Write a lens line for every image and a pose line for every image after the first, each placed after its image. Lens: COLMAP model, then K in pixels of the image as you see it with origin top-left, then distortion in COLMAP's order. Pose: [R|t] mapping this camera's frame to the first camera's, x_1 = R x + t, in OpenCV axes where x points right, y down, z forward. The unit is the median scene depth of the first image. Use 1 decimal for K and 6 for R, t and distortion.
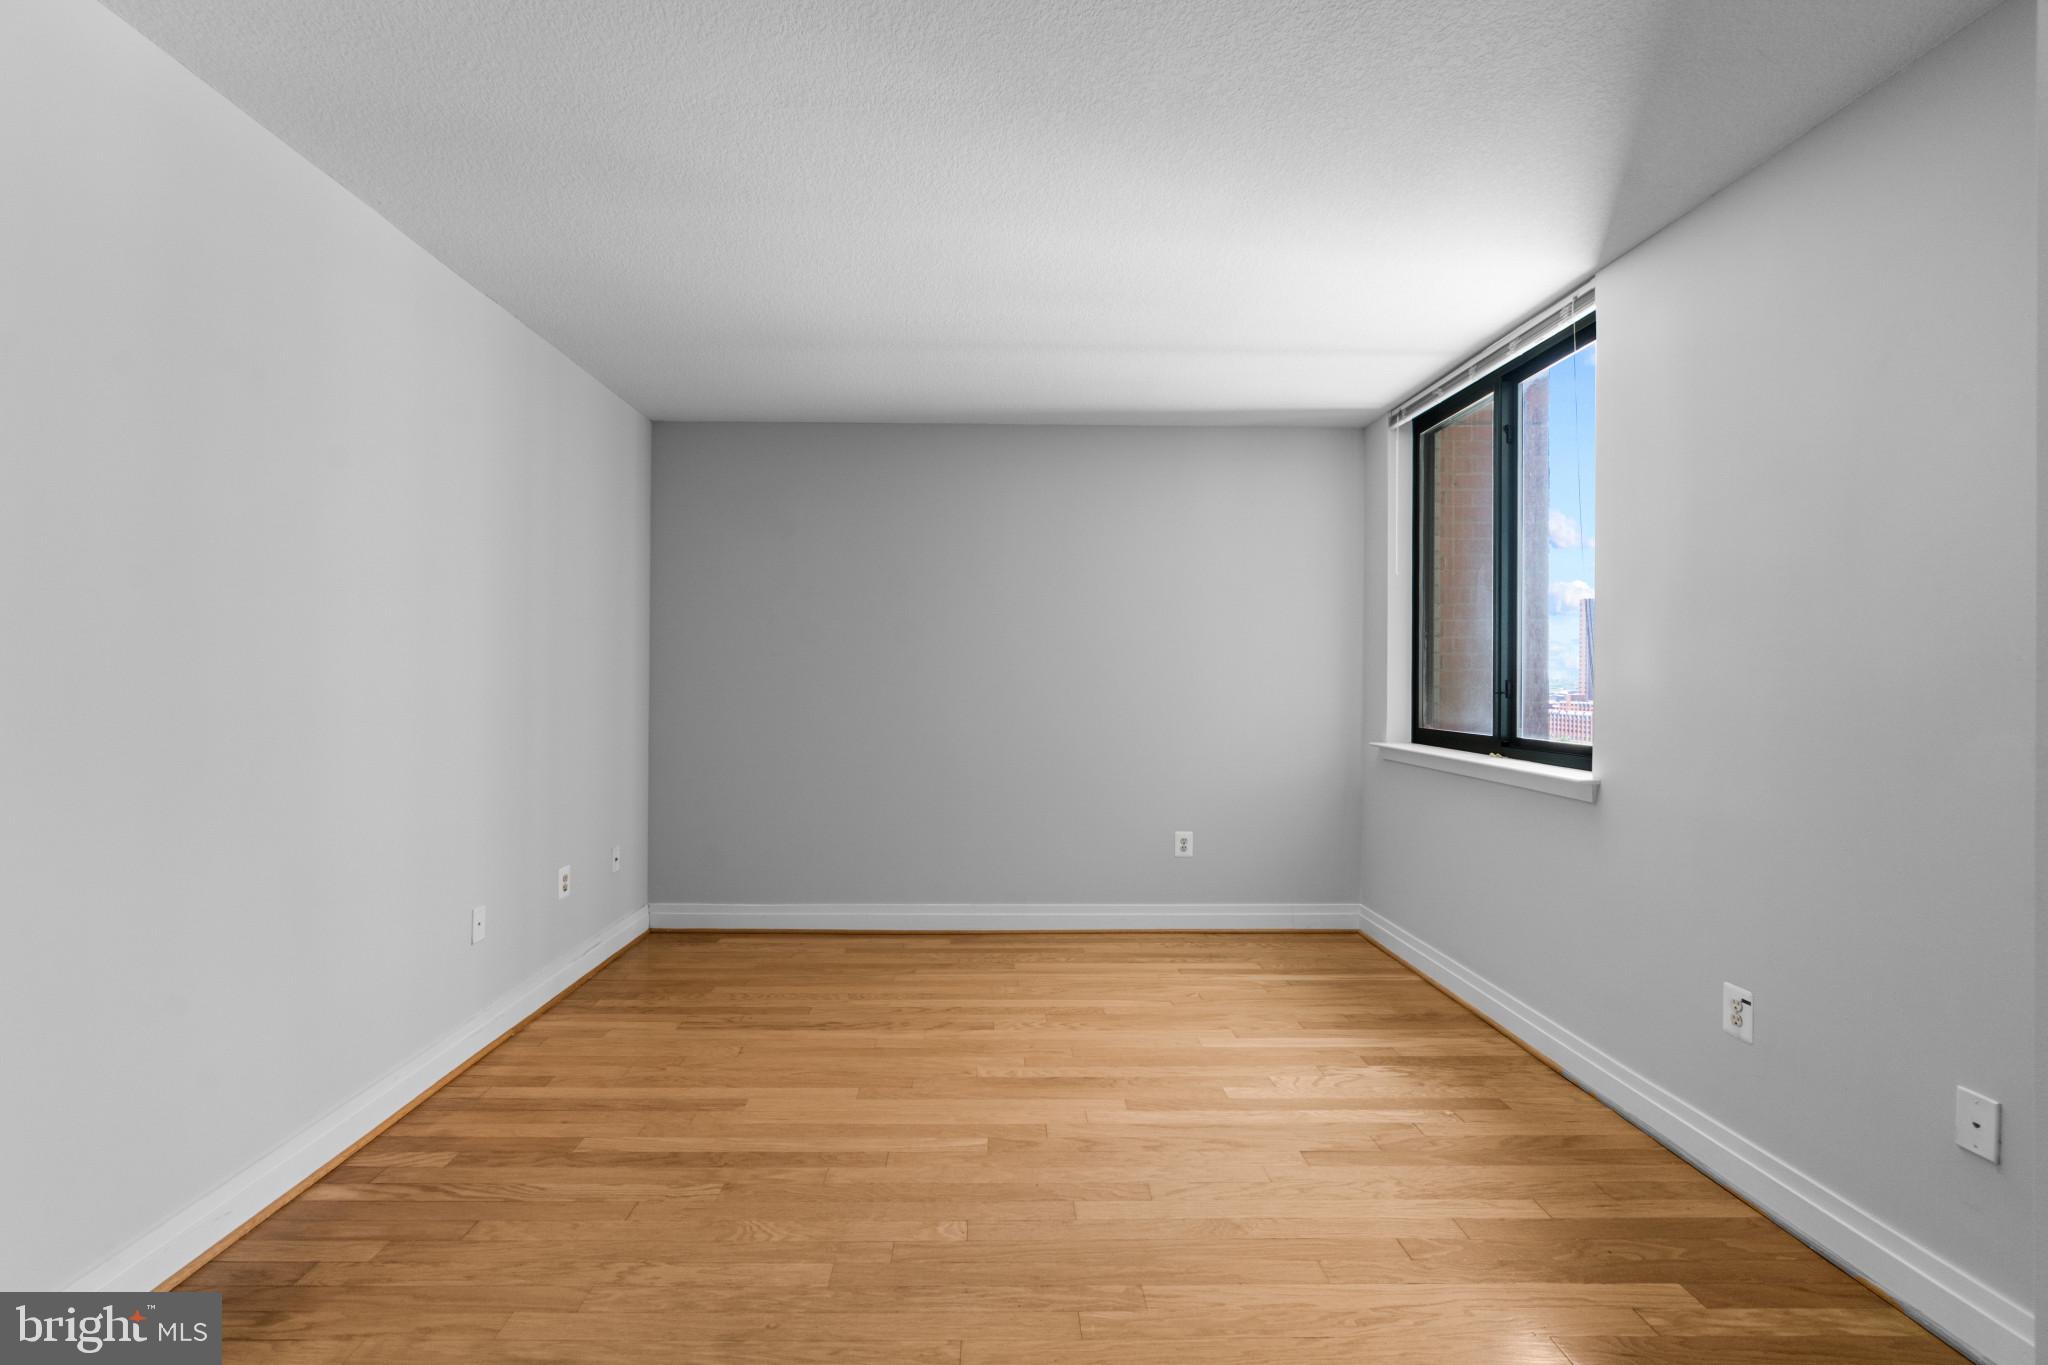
lens RADIAL K [[937.1, 0, 1024.0], [0, 937.1, 682.5], [0, 0, 1]] dist [0.079457, -0.000005]
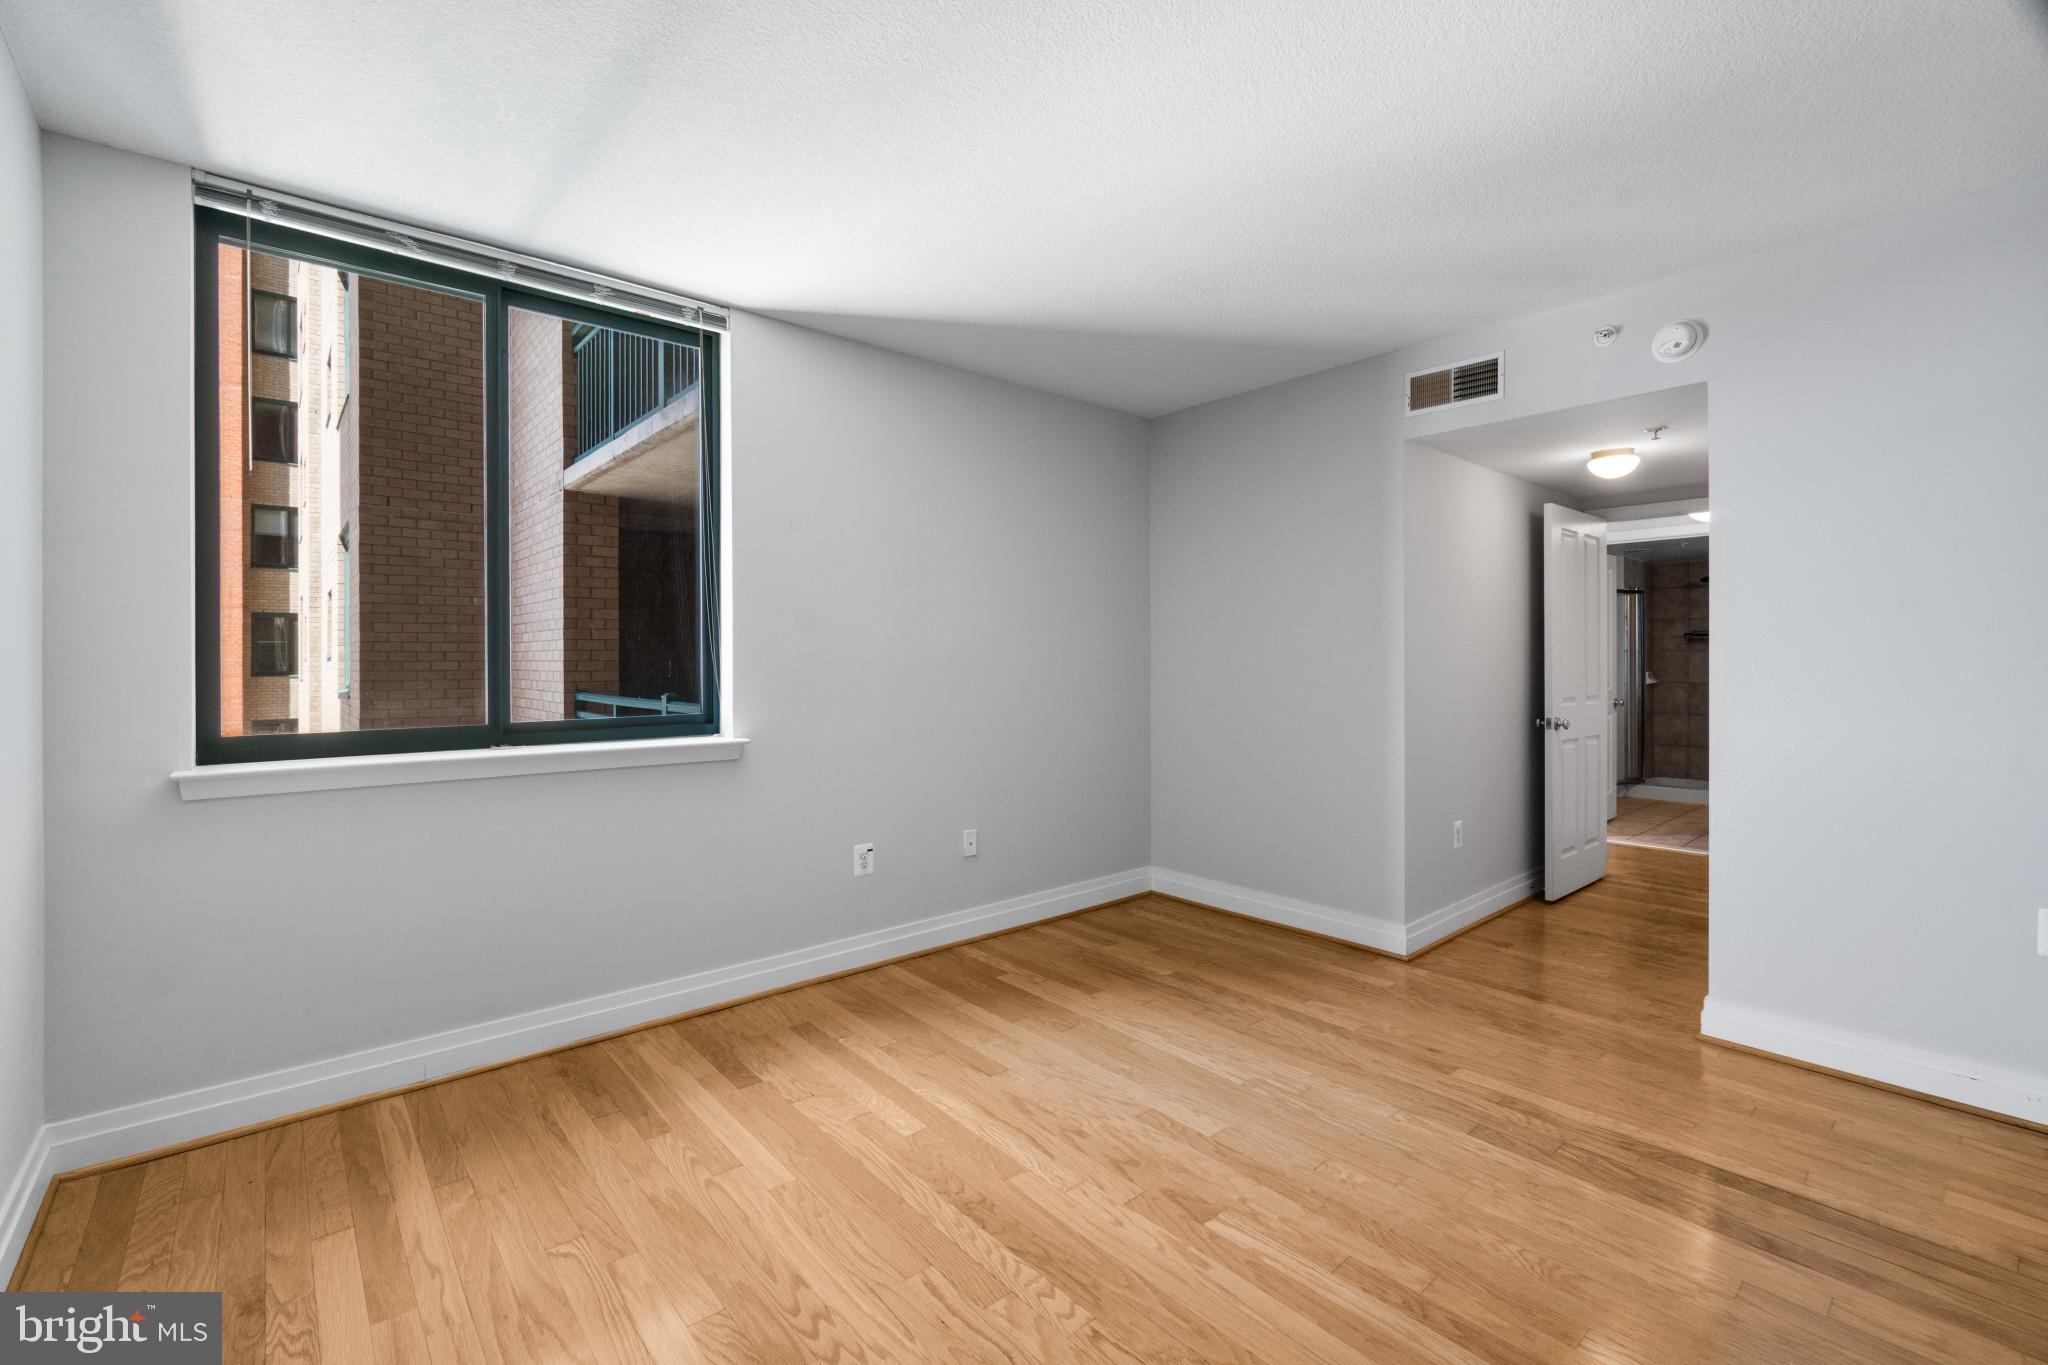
lens RADIAL K [[879.9, 0, 1006.7], [0, 879.9, 668.4], [0, 0, 1]] dist [-0.000974, 0.000054]
pose [[-0.626588, -0.007093, 0.779318, -0.469233], [0.002357, 0.999937, 0.010997, 0.003015], [-0.779347, 0.008728, -0.626532, 1.474755]]
